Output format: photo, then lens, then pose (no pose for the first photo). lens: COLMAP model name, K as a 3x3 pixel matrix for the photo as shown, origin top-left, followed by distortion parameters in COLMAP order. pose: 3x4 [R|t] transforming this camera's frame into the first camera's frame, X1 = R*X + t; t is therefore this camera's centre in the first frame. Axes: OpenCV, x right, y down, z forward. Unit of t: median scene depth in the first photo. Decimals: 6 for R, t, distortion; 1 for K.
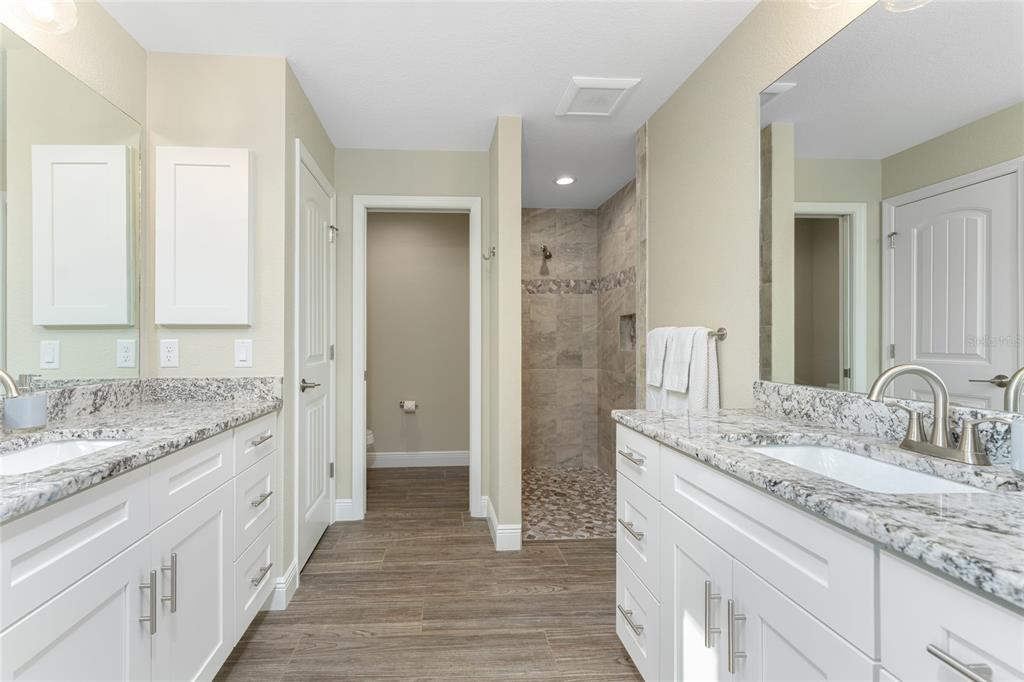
lens RADIAL K [[413.9, 0, 508.6], [0, 413.9, 339.4], [0, 0, 1]] dist [0.001473, -0.000976]
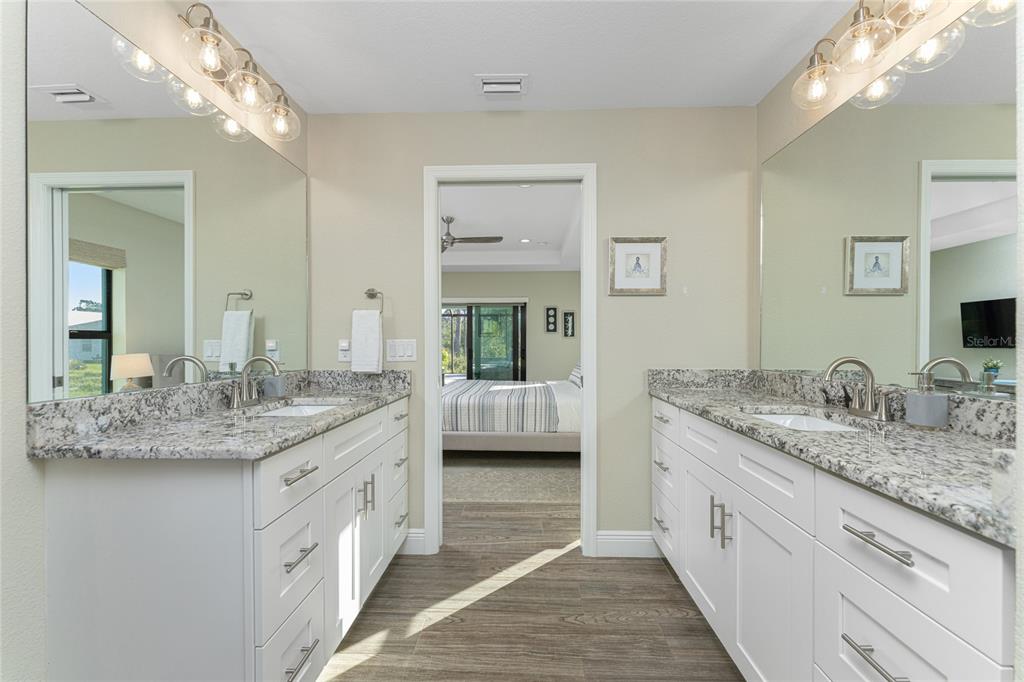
lens RADIAL K [[413.9, 0, 512.0], [0, 413.9, 345.1], [0, 0, 1]] dist [0.001473, -0.000976]
pose [[-0.979075, -0.000052, 0.203502, -0.314850], [0.001396, 0.999975, 0.006971, 0.005946], [-0.203497, 0.007109, -0.979050, 1.797127]]
